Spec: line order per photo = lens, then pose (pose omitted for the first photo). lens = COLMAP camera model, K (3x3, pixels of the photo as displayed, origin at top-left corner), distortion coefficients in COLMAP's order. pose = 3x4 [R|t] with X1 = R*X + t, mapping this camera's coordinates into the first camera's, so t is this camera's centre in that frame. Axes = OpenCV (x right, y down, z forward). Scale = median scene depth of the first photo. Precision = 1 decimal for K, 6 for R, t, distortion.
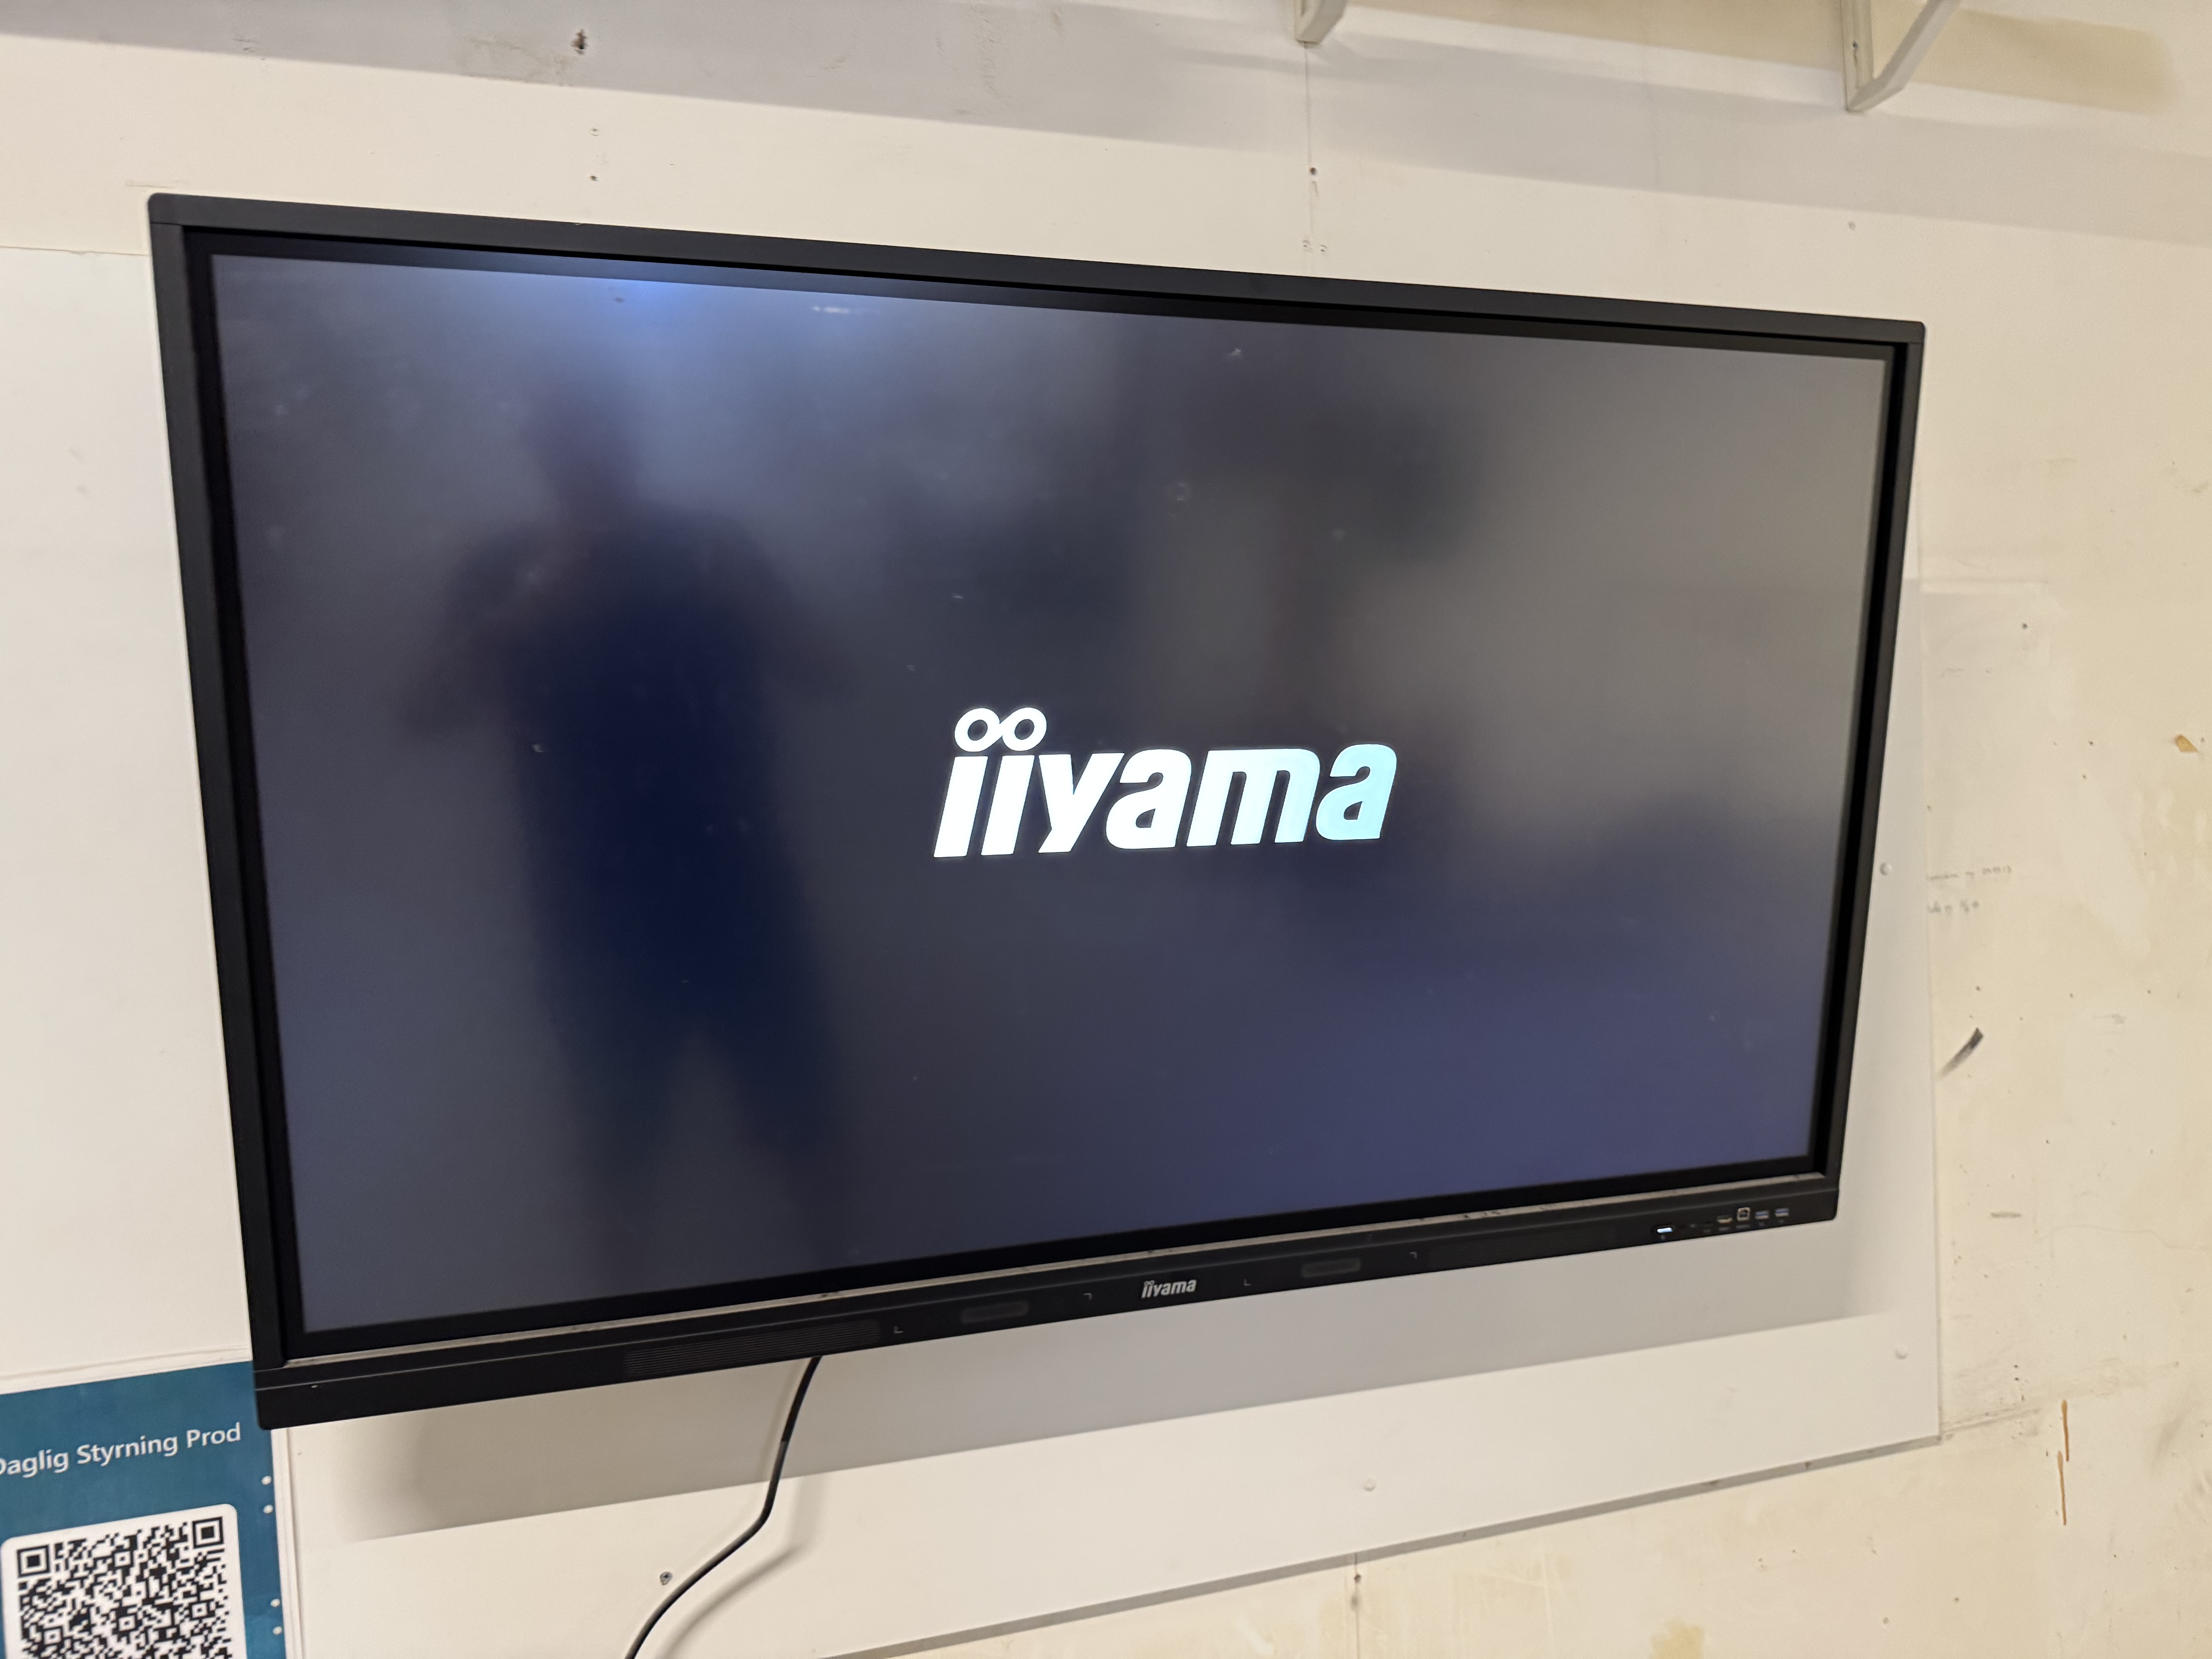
lens RADIAL K [[1570.8, 0, 1106.0], [0, 1570.8, 829.5], [0, 0, 1]] dist [0.007552, -0.007480]
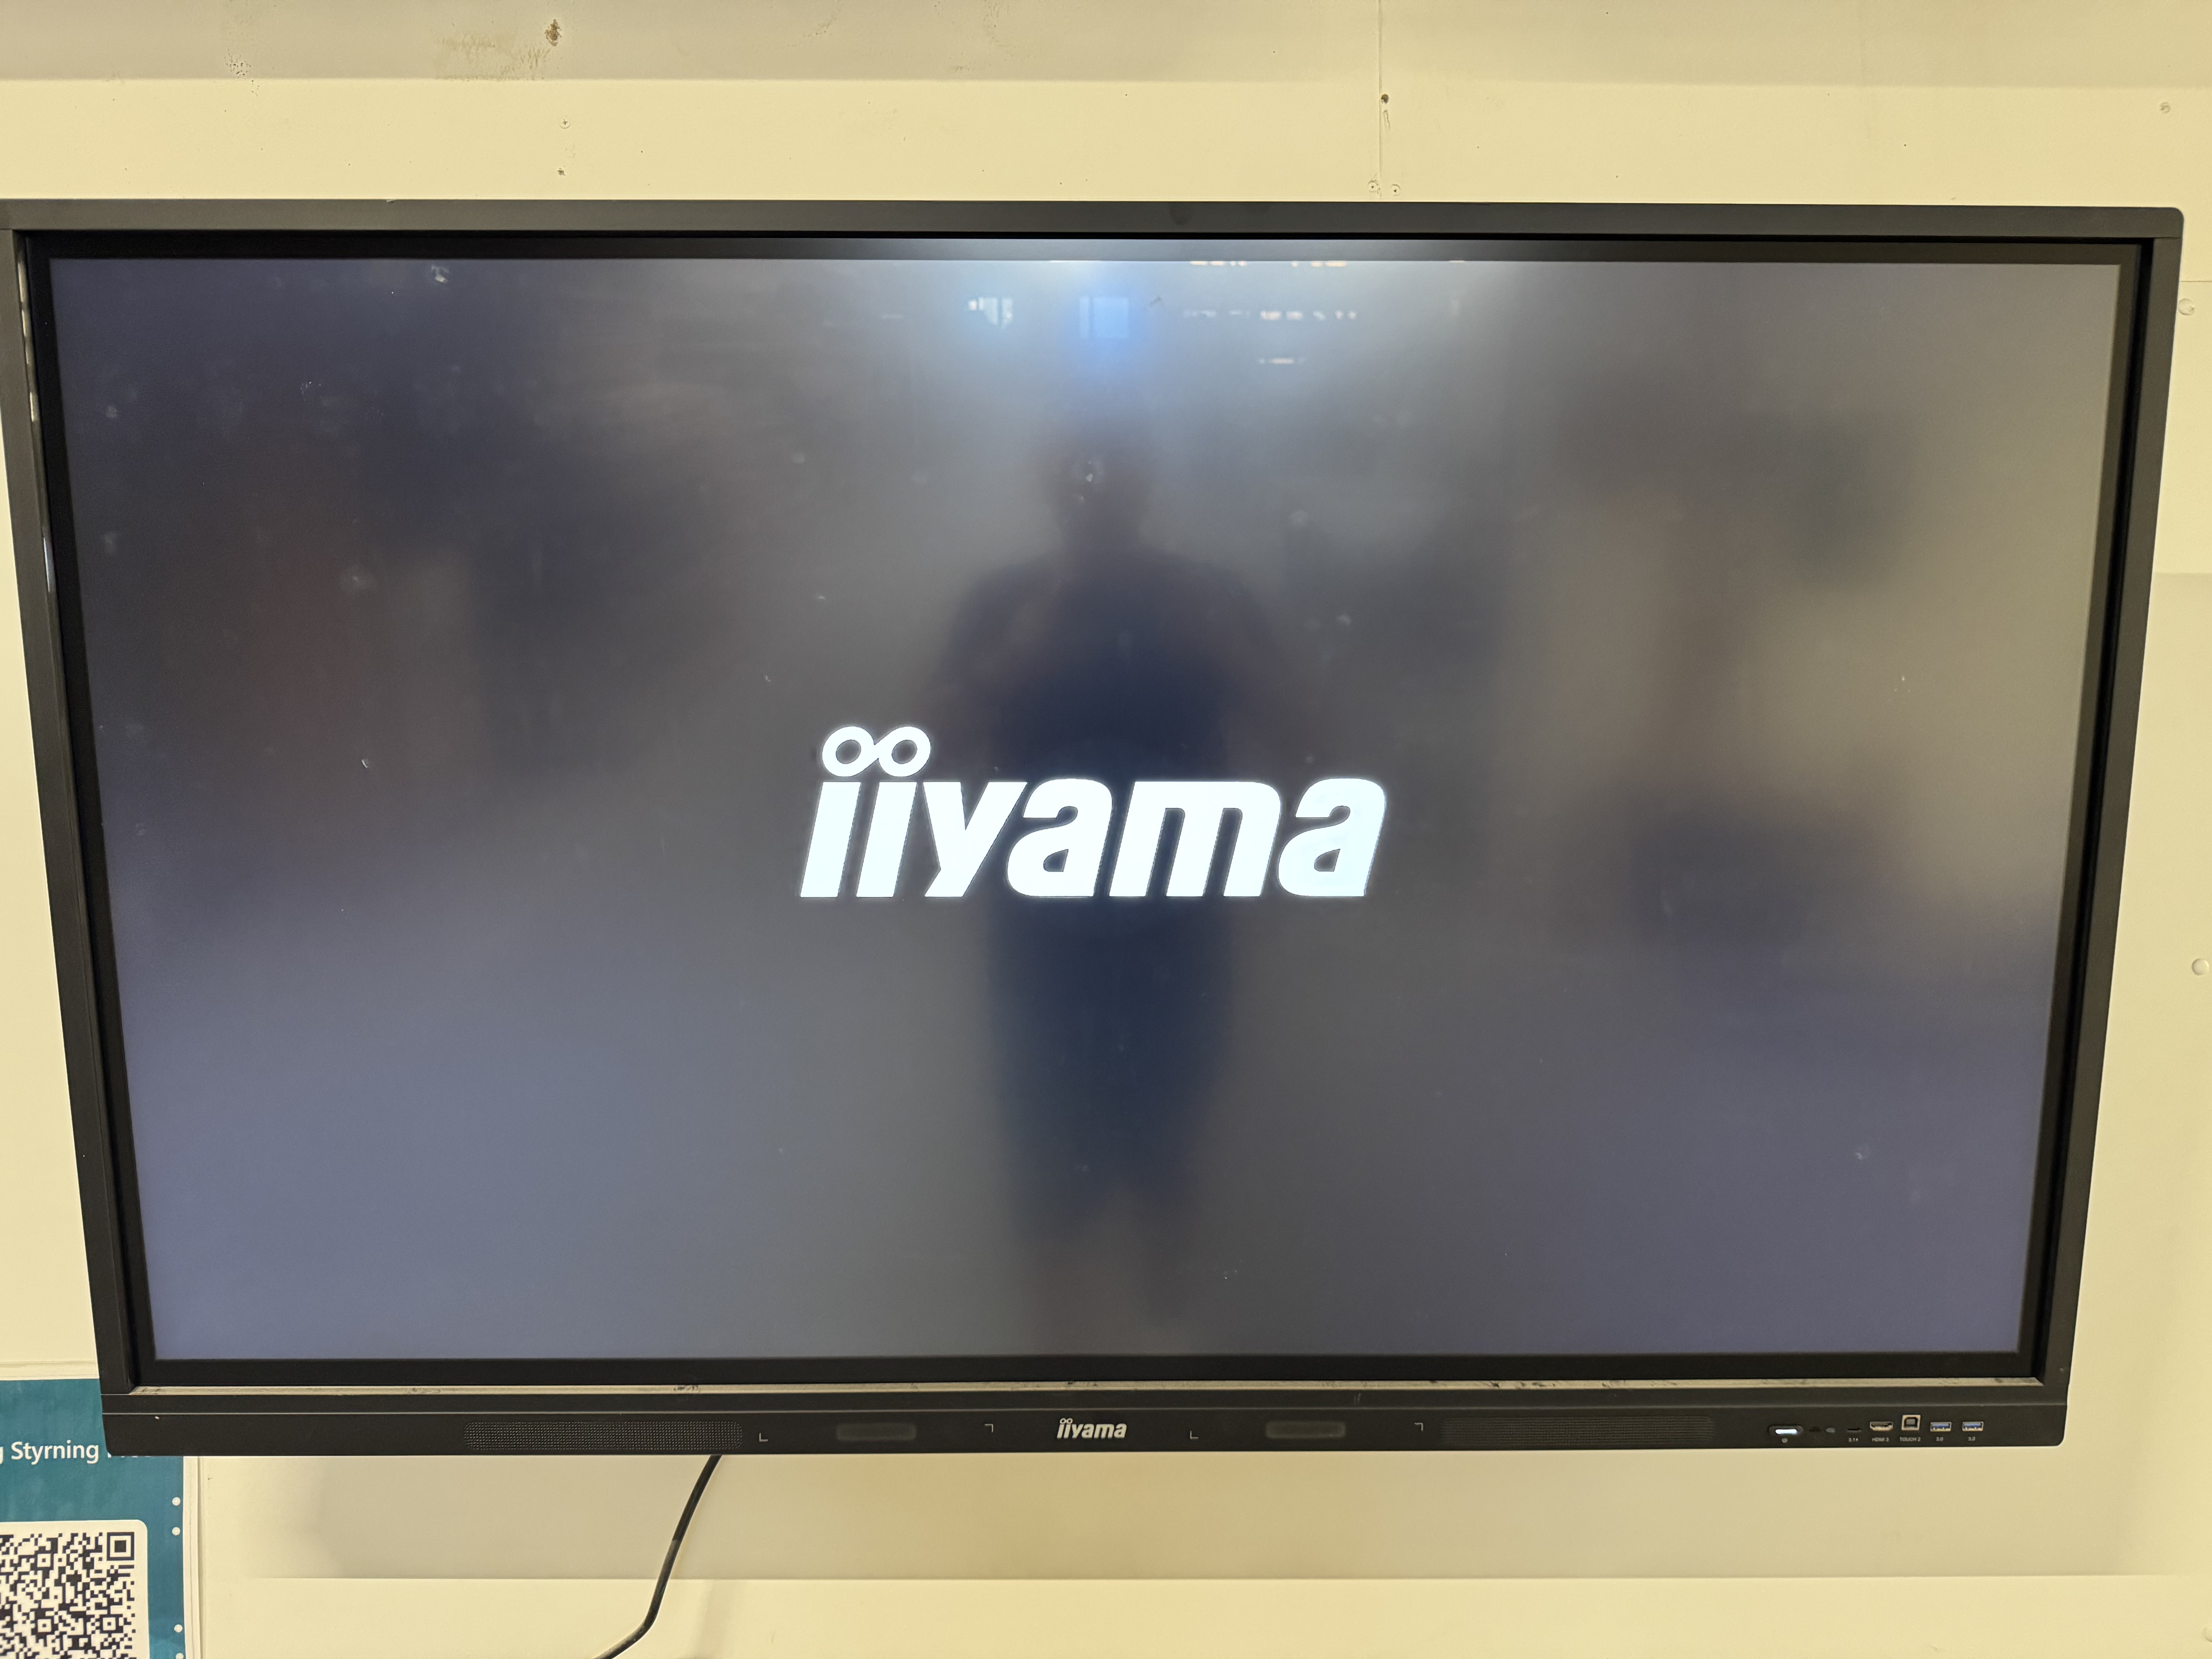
lens RADIAL K [[1570.8, 0, 1106.0], [0, 1570.8, 829.5], [0, 0, 1]] dist [0.007552, -0.007480]
pose [[0.958569, 0.027706, -0.283511, 0.297001], [-0.035931, 0.999070, -0.023852, -0.004786], [0.282586, 0.033050, 0.958672, 0.207752]]
